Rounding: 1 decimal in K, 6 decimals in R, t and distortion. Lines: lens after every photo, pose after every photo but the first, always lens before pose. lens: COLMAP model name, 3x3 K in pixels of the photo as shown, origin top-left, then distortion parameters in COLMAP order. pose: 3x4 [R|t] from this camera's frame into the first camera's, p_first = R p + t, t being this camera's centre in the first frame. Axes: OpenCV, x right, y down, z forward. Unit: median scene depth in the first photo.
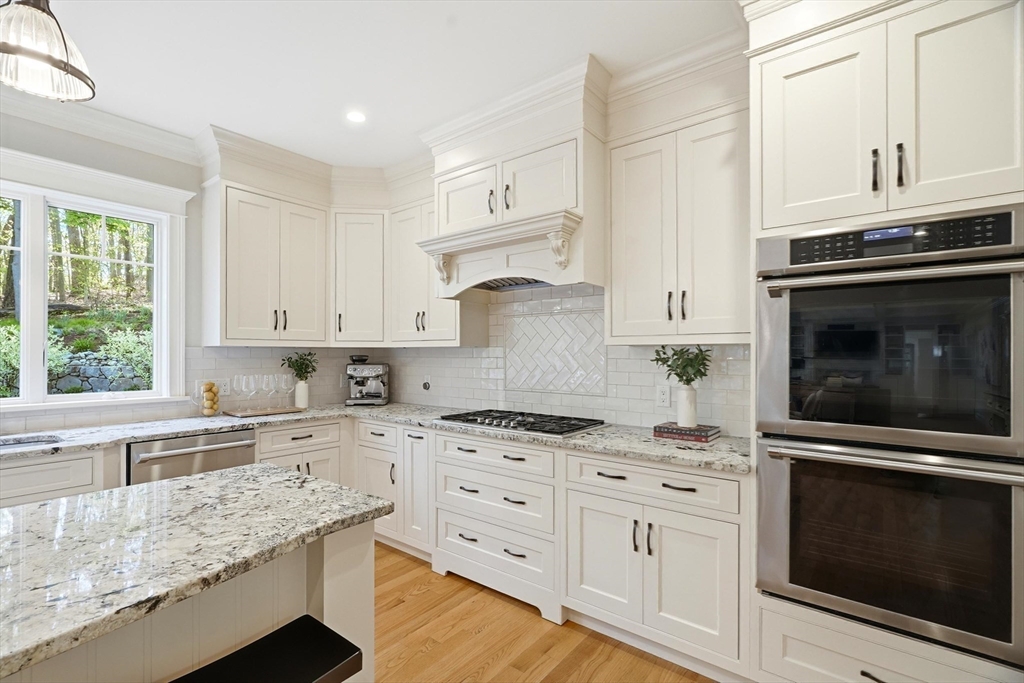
lens RADIAL K [[467.0, 0, 512.2], [0, 467.0, 345.0], [0, 0, 1]] dist [-0.000645, 0.000300]
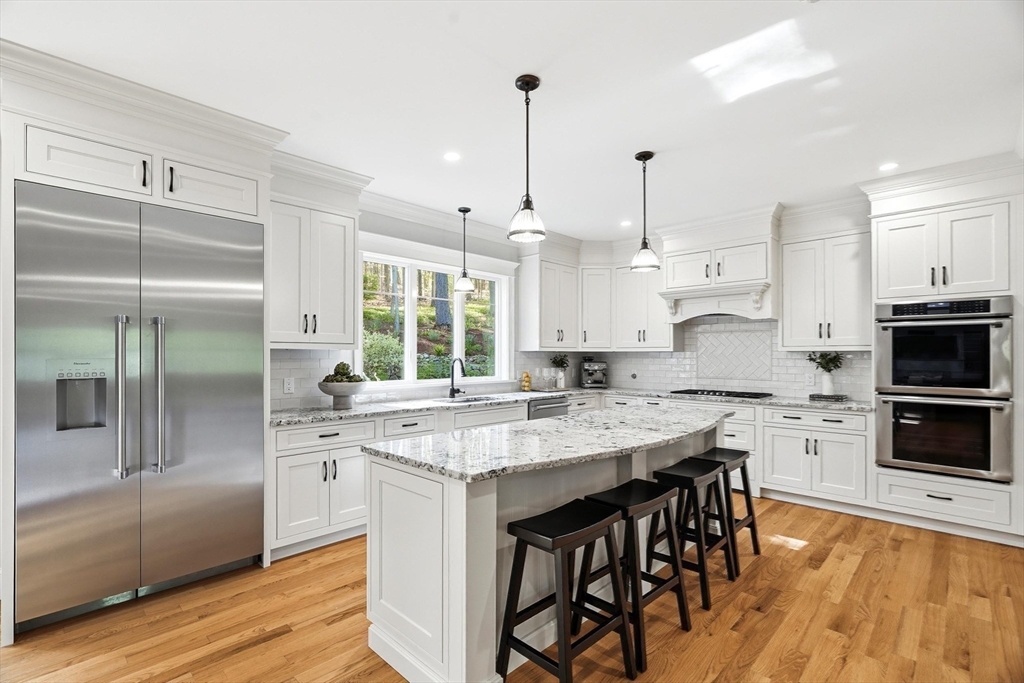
lens RADIAL K [[473.4, 0, 512.4], [0, 473.4, 345.9], [0, 0, 1]] dist [0.002805, 0.000329]
pose [[0.994888, -0.001024, -0.100979, -0.736117], [0.000923, 0.999999, -0.001045, -0.021748], [0.100980, 0.000946, 0.994888, -1.077738]]
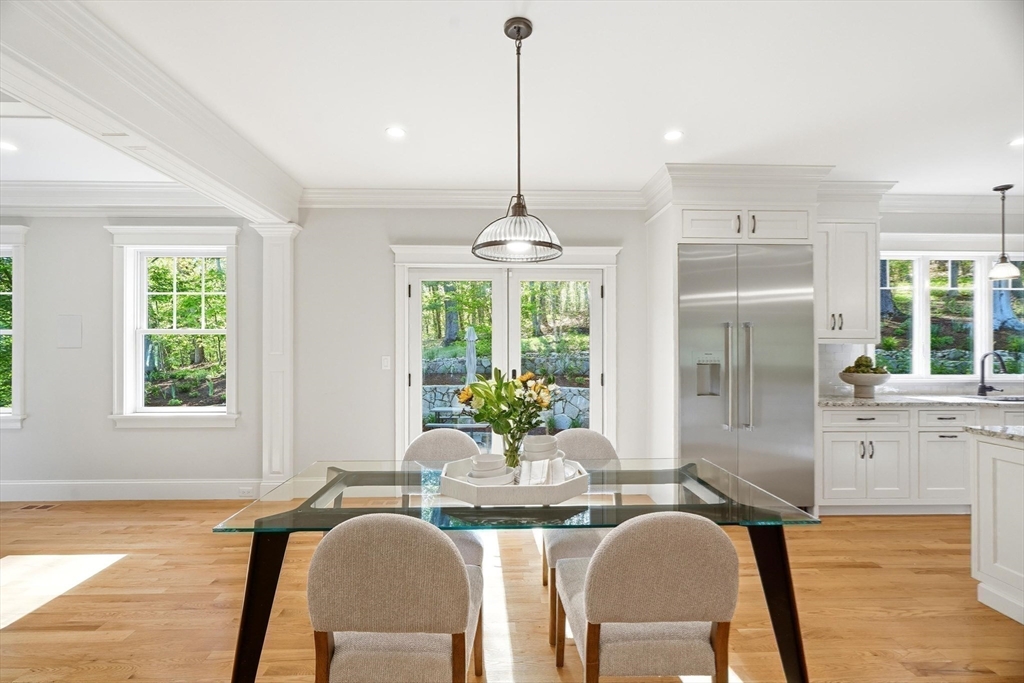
lens RADIAL K [[467.0, 0, 512.2], [0, 467.0, 345.0], [0, 0, 1]] dist [-0.000645, 0.000300]
pose [[0.644891, -0.006095, -0.764250, -0.997102], [0.013000, 0.999911, 0.002995, -0.029931], [0.764164, -0.011867, 0.644913, -1.700598]]
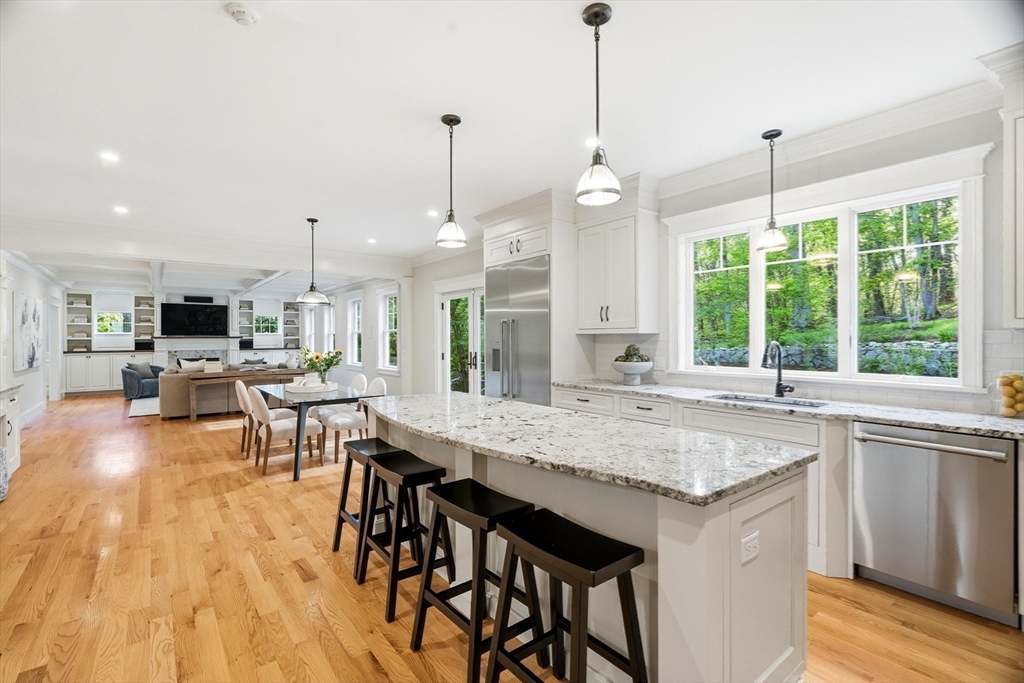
lens RADIAL K [[467.0, 0, 512.2], [0, 467.0, 345.0], [0, 0, 1]] dist [-0.000645, 0.000300]
pose [[-0.233042, 0.016091, -0.972333, 0.457651], [0.020669, 0.999719, 0.011591, 0.003674], [0.972247, -0.017397, -0.233309, 0.507596]]
